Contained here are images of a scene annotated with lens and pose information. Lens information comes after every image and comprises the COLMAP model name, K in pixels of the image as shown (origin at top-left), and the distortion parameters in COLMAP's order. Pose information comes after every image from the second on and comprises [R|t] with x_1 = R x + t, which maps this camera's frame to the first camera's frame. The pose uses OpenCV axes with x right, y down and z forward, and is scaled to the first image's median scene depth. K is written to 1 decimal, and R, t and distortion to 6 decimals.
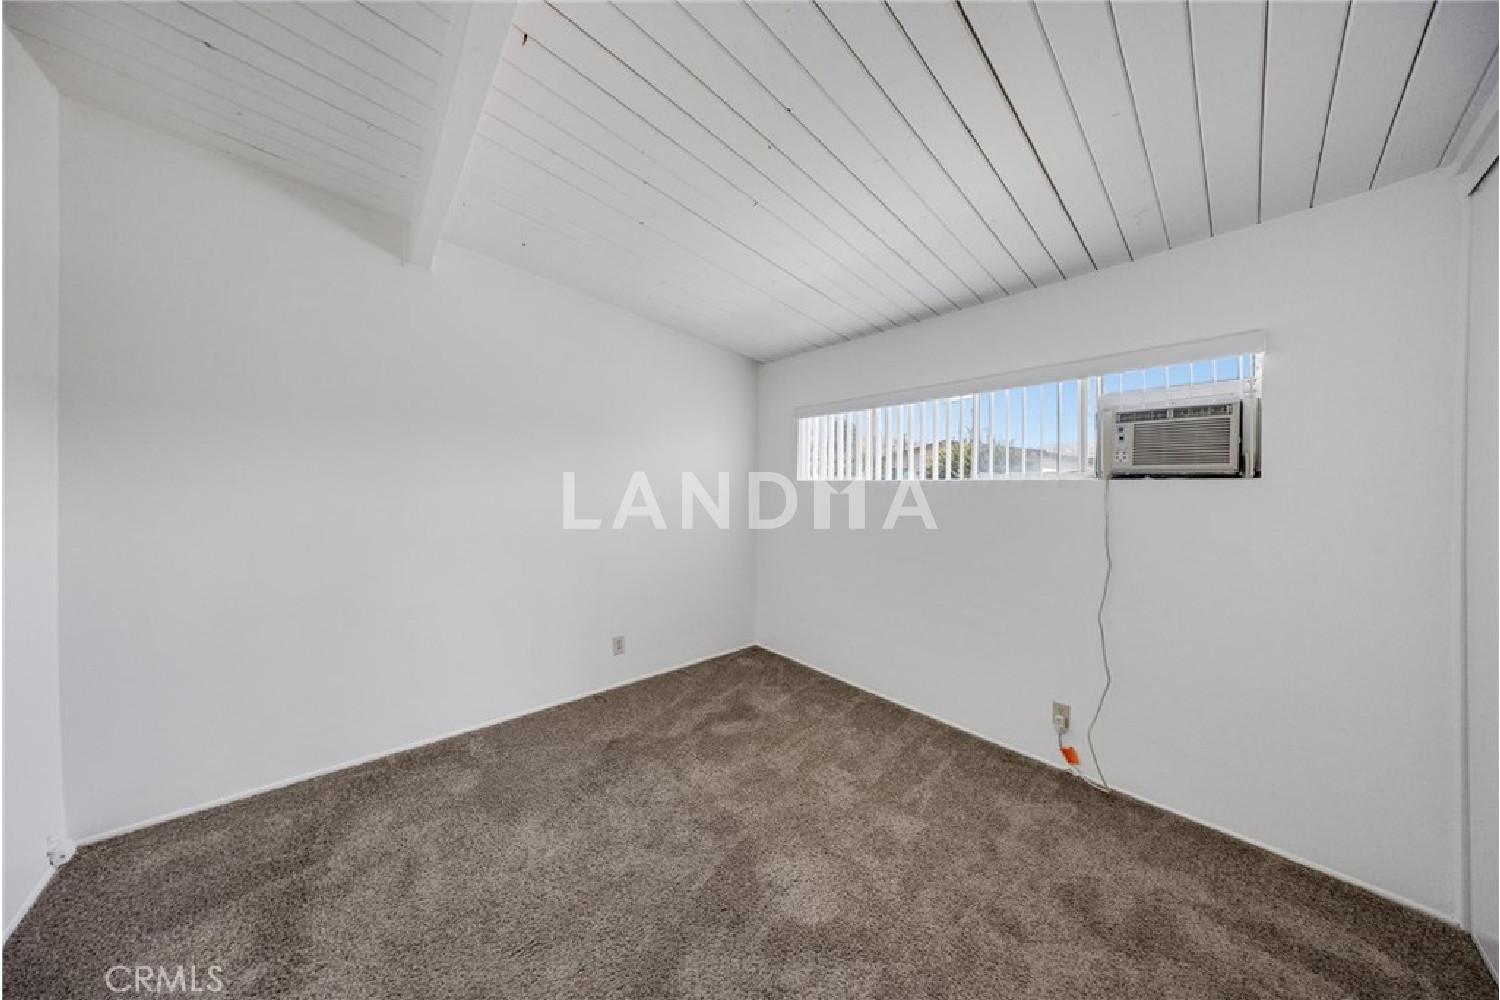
lens RADIAL K [[438.6, 0, 752.6], [0, 438.6, 496.4], [0, 0, 1]] dist [0.000457, -0.000032]
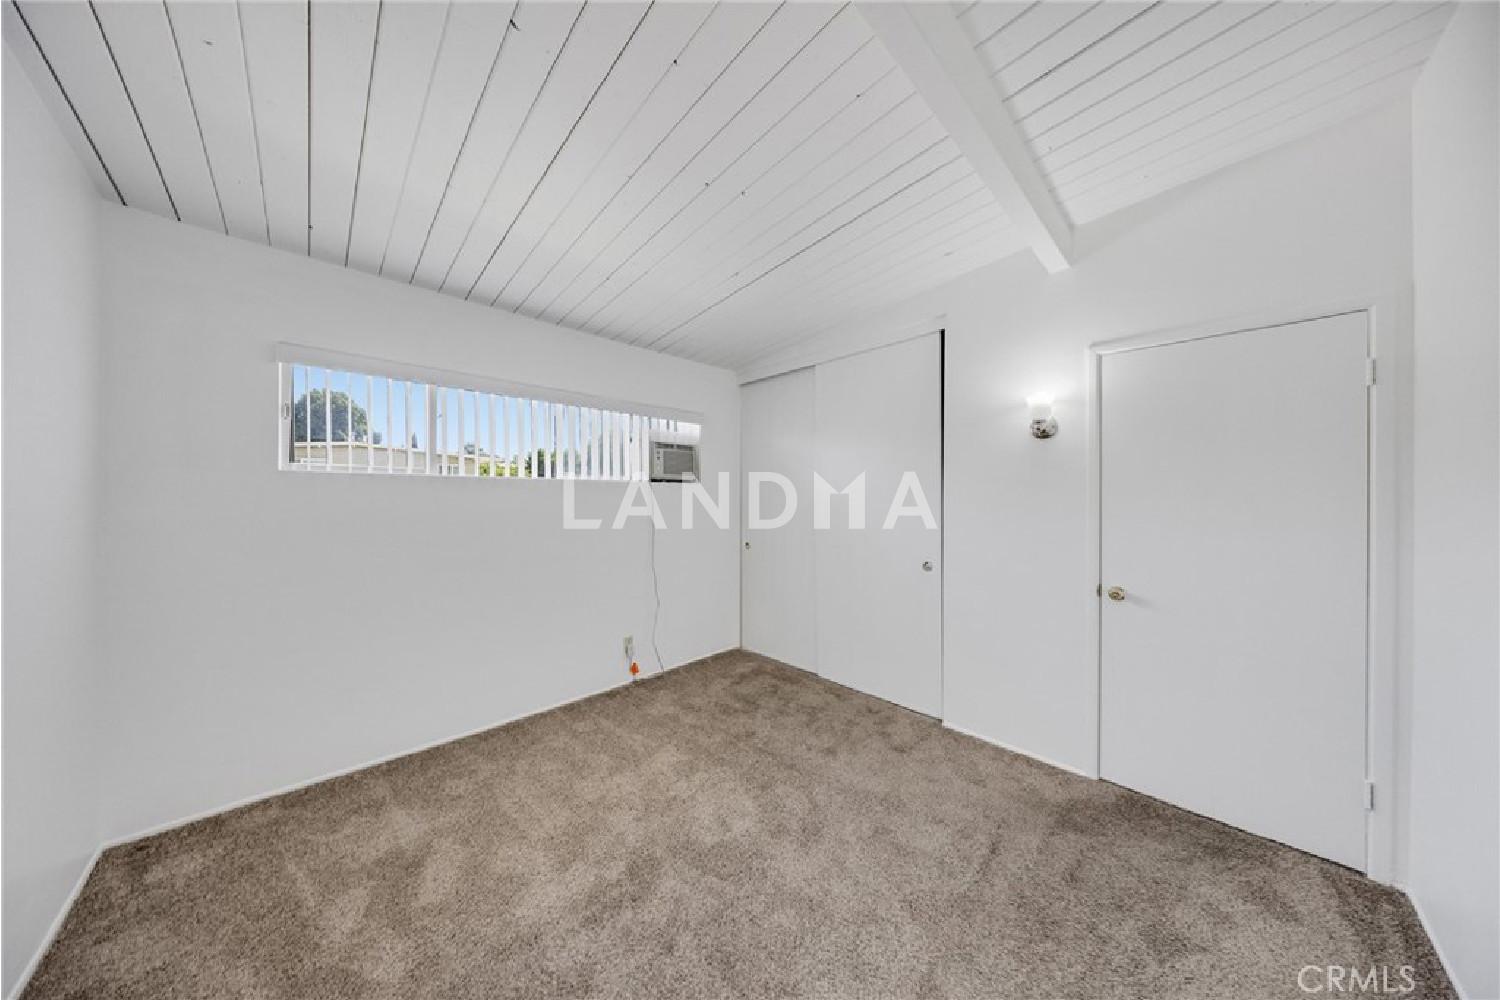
lens RADIAL K [[438.6, 0, 752.6], [0, 438.6, 496.4], [0, 0, 1]] dist [0.000457, -0.000032]
pose [[-0.039637, -0.017113, 0.999068, -0.810840], [0.004017, 0.999843, 0.017286, -0.014301], [-0.999206, 0.004699, -0.039562, 0.711768]]
